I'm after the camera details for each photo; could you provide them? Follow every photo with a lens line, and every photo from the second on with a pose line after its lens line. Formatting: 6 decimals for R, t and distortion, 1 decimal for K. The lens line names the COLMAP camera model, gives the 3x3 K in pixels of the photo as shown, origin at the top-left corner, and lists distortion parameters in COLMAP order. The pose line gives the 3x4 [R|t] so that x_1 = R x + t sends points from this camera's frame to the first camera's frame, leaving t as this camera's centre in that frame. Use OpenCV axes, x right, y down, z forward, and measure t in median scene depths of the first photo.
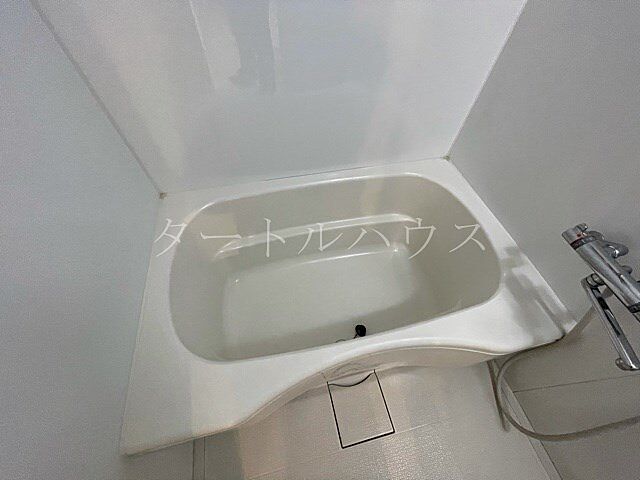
lens RADIAL K [[258.4, 0, 320.0], [0, 258.4, 240.0], [0, 0, 1]] dist [-0.001279, -0.000297]
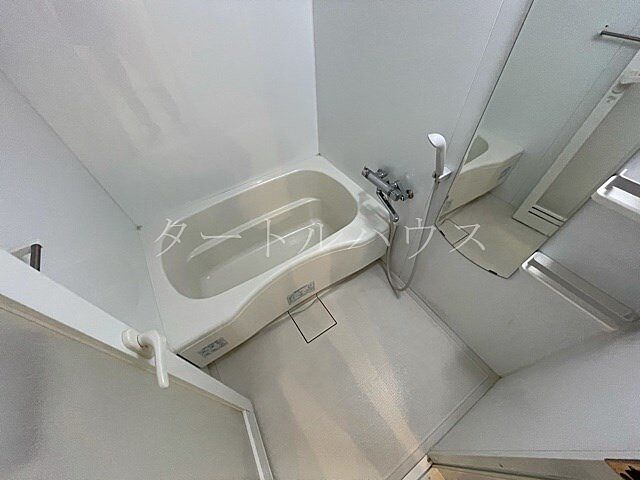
lens RADIAL K [[258.4, 0, 320.0], [0, 258.4, 240.0], [0, 0, 1]] dist [-0.001279, -0.000297]
pose [[0.936126, -0.308063, 0.169604, 0.086305], [0.321291, 0.945303, -0.056343, 0.339626], [-0.142970, 0.107236, 0.983900, -0.642303]]
